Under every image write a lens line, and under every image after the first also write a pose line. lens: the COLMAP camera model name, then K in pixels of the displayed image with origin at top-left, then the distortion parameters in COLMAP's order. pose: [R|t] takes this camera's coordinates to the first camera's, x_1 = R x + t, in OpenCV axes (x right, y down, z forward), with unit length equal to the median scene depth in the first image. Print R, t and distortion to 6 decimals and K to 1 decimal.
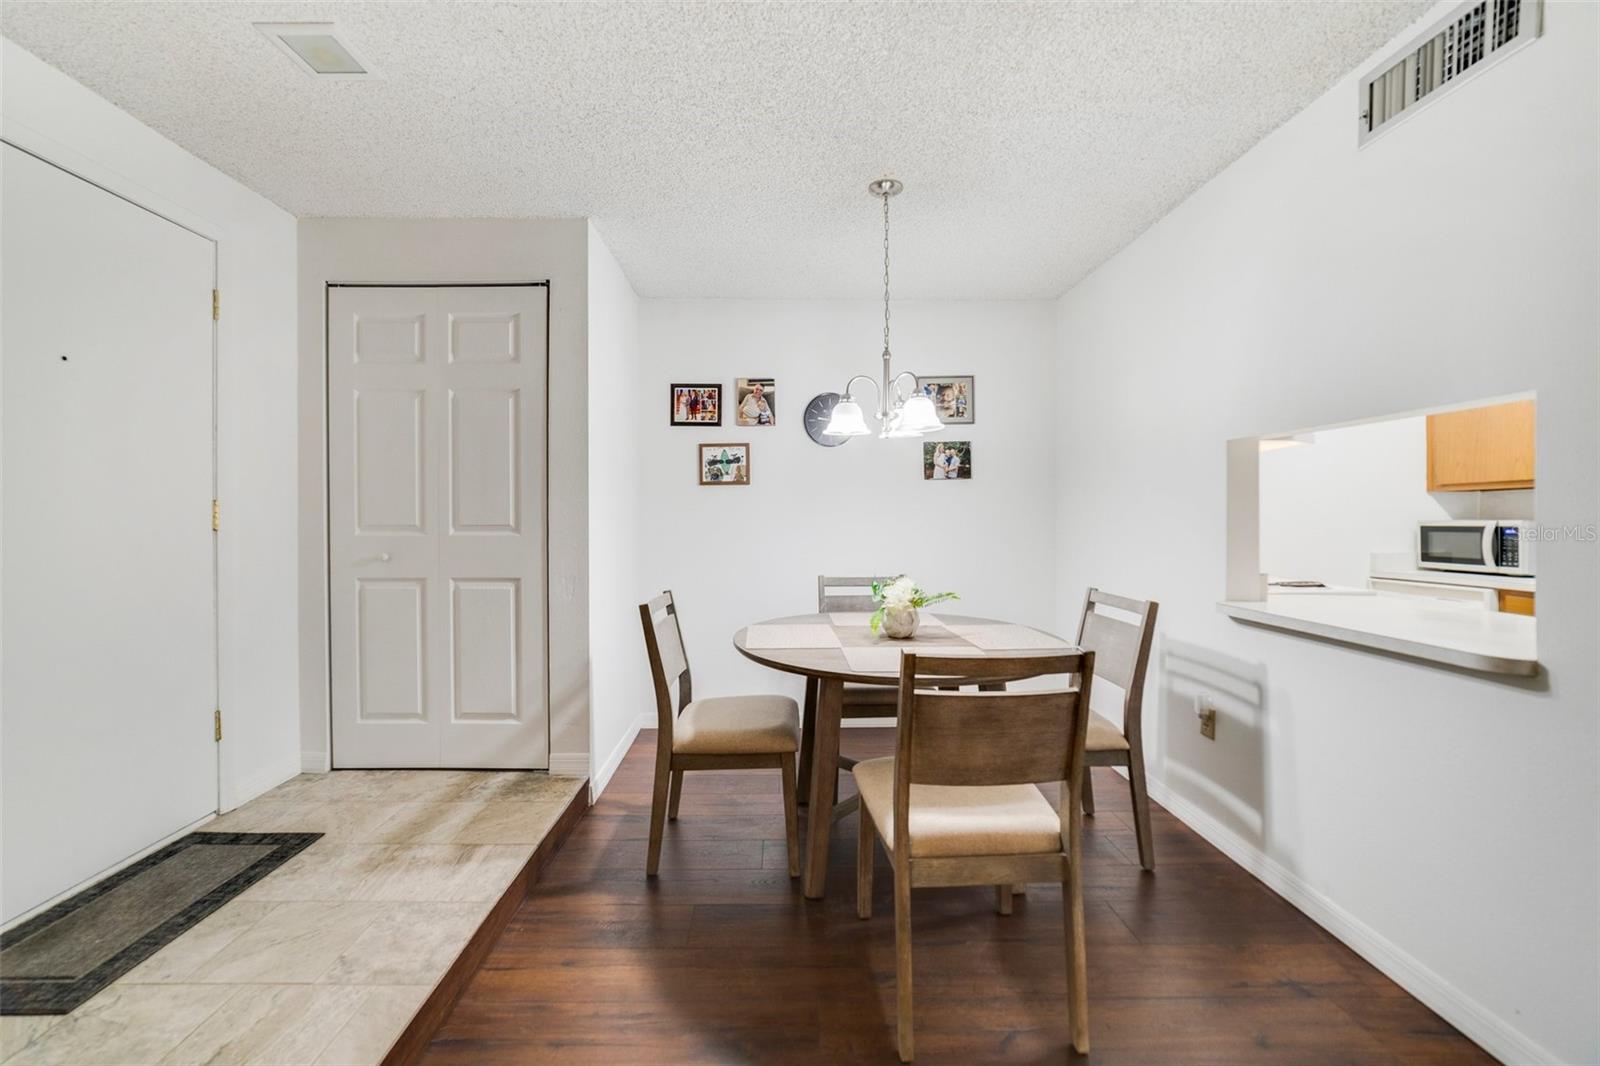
lens RADIAL K [[610.6, 0, 786.6], [0, 610.6, 523.6], [0, 0, 1]] dist [-0.016656, 0.005195]
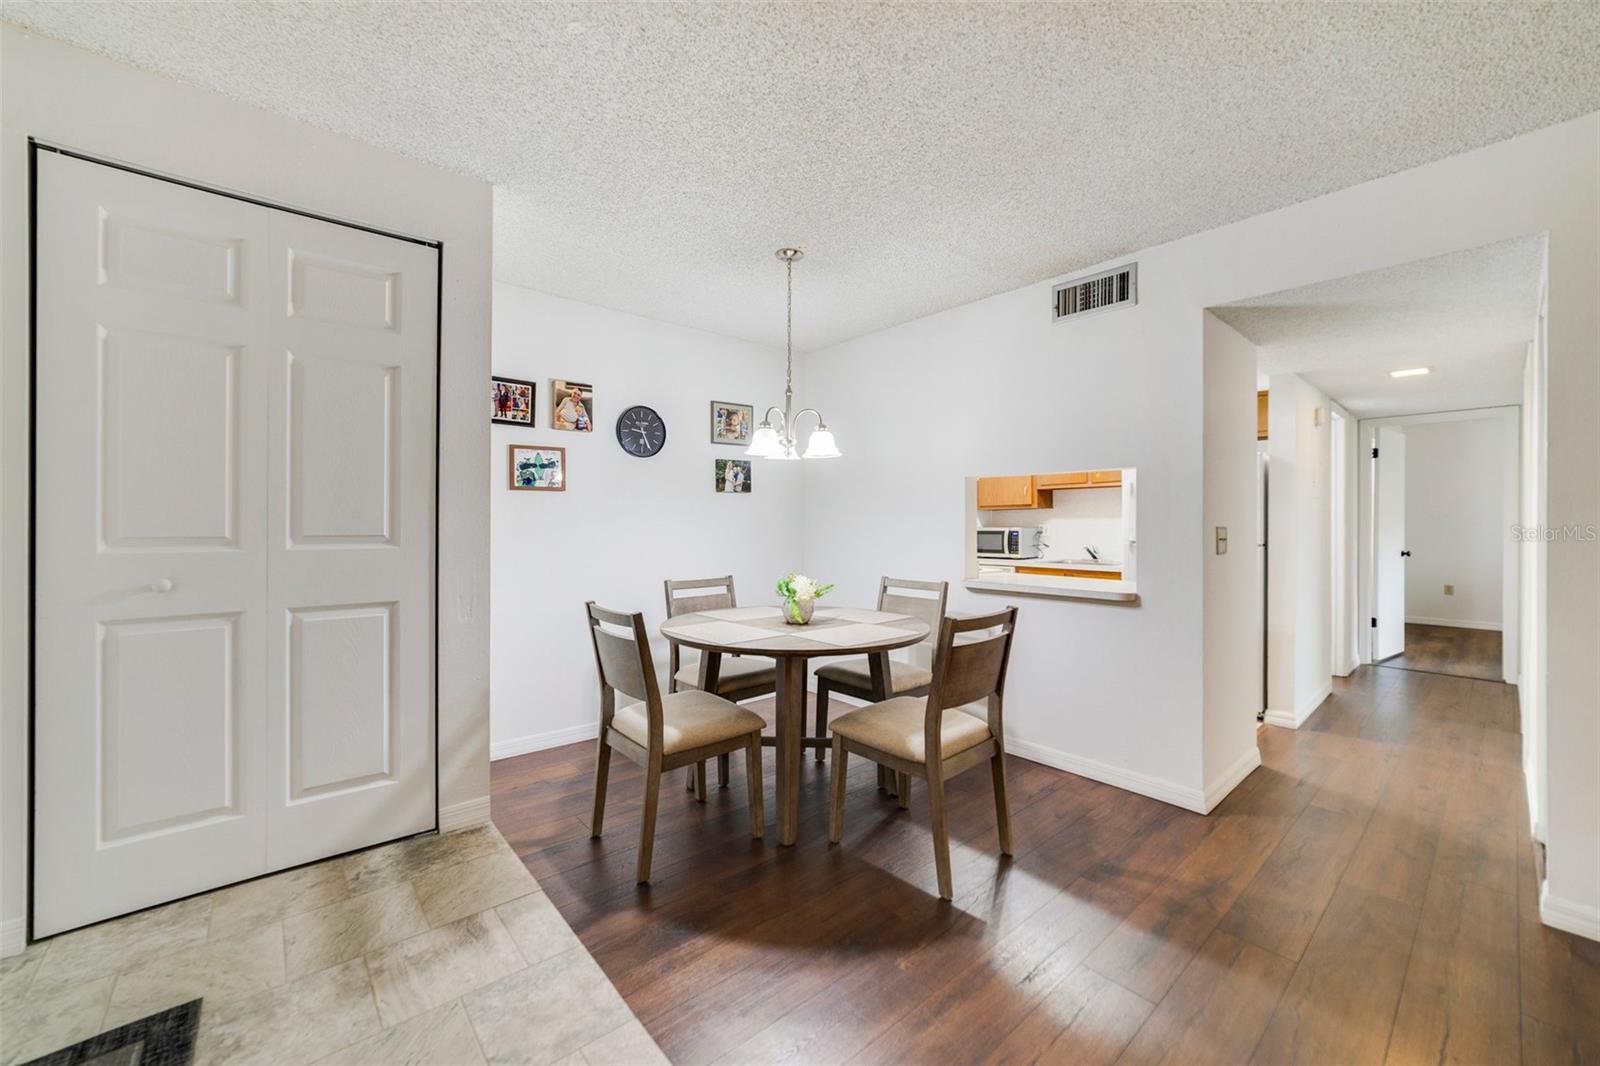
lens RADIAL K [[610.6, 0, 777.0], [0, 610.6, 525.5], [0, 0, 1]] dist [-0.016656, 0.005195]
pose [[0.778781, 0.000674, 0.627295, -0.452235], [0.004157, 0.999972, -0.006235, -0.002757], [-0.627282, 0.007463, 0.778756, 0.049503]]
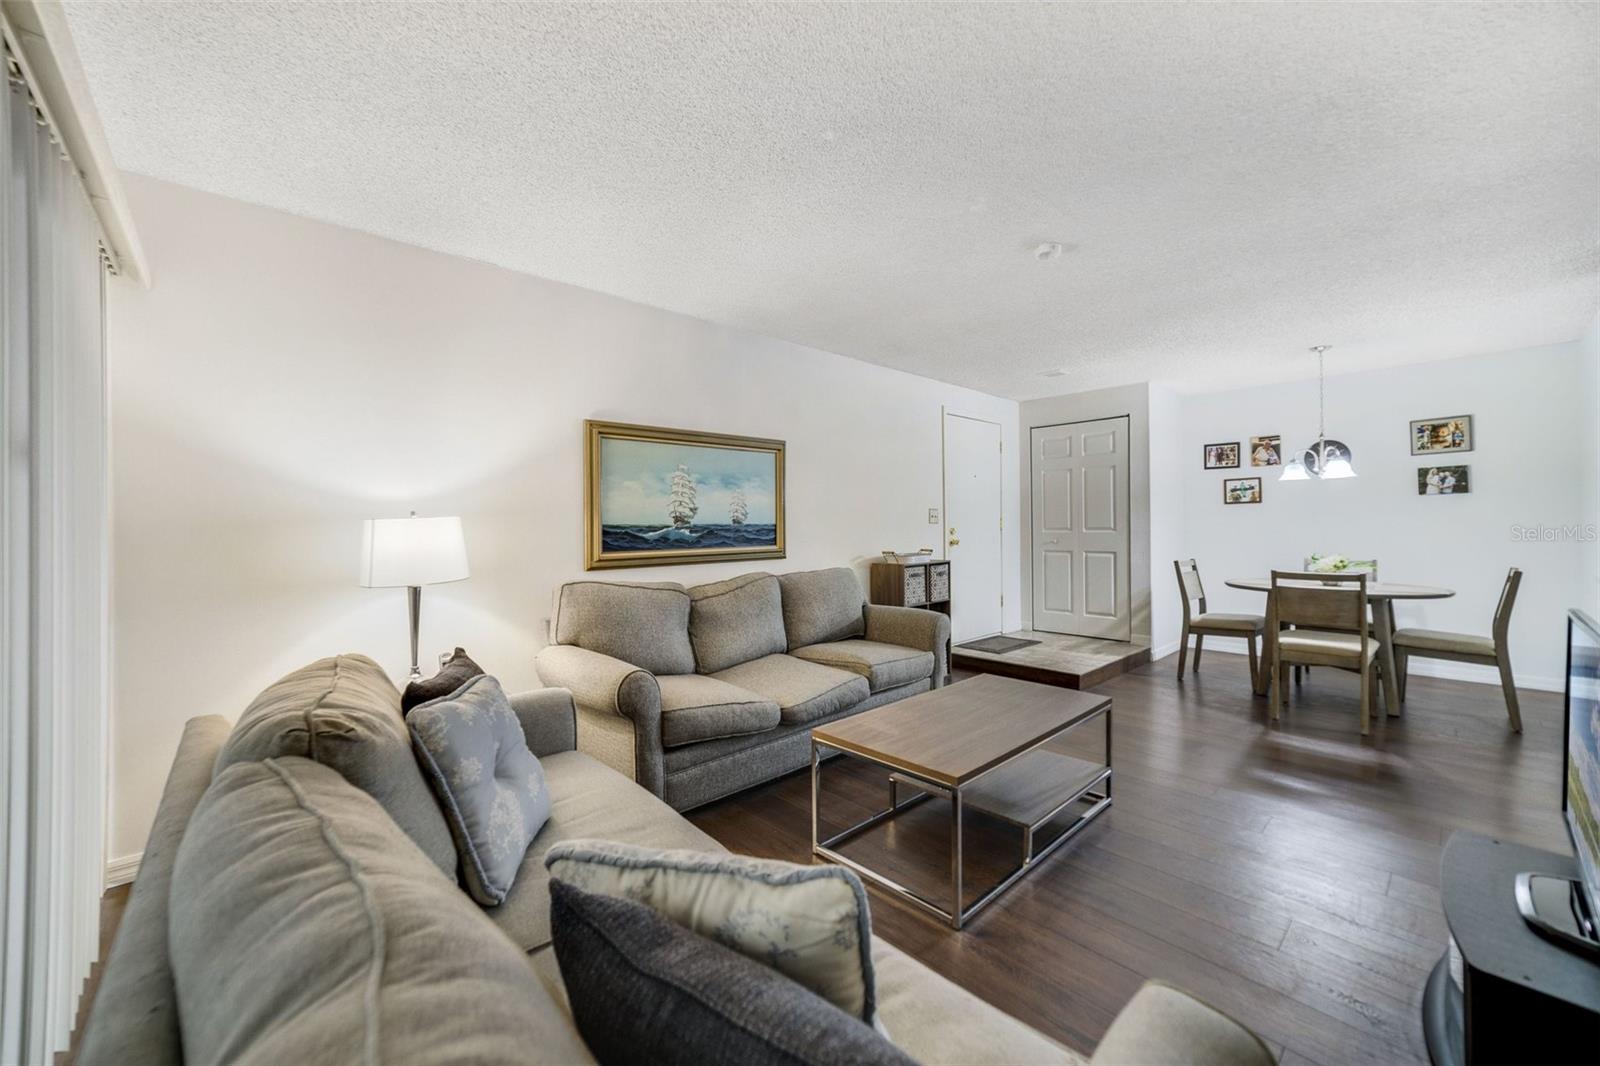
lens RADIAL K [[610.6, 0, 791.5], [0, 610.6, 523.2], [0, 0, 1]] dist [-0.016656, 0.005195]
pose [[0.659070, -0.007945, -0.752040, 0.357330], [-0.005395, 0.999869, -0.015291, 0.021680], [0.752063, 0.014135, 0.658940, -1.077862]]
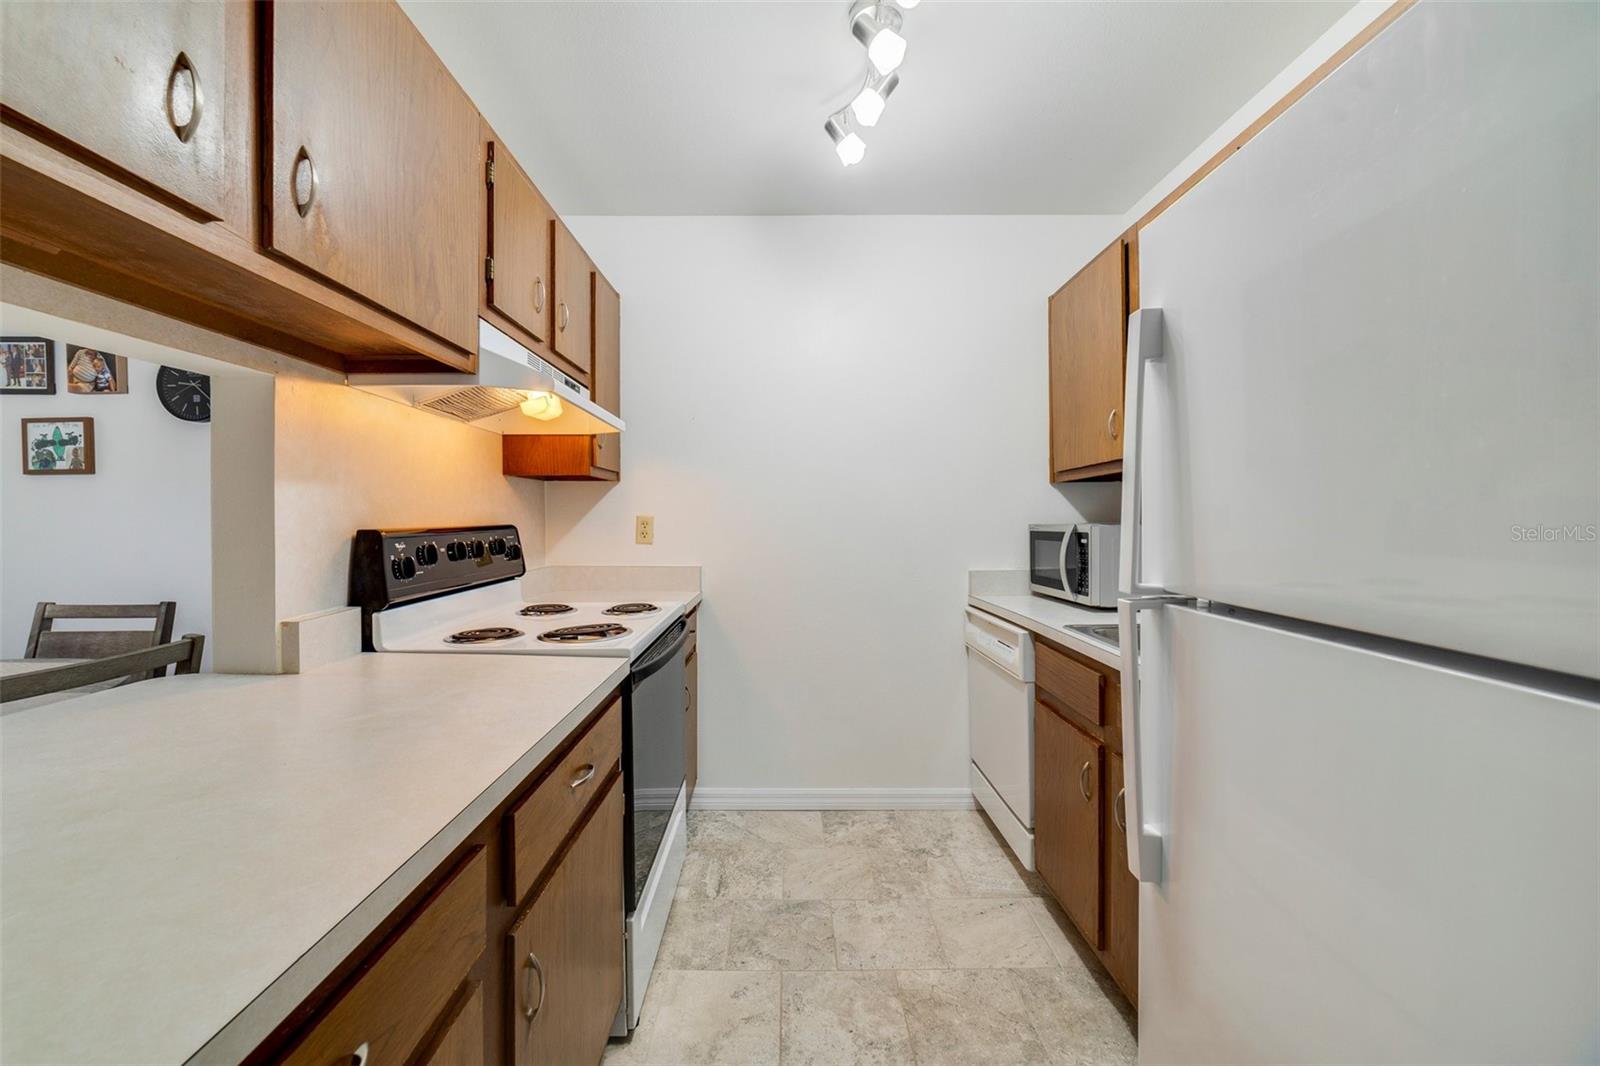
lens RADIAL K [[610.6, 0, 768.2], [0, 610.6, 525.8], [0, 0, 1]] dist [-0.016656, 0.005195]
pose [[0.999802, 0.001128, -0.019885, 0.861474], [-0.001313, 0.999956, -0.009263, 0.004356], [0.019874, 0.009288, 0.999759, 0.331785]]
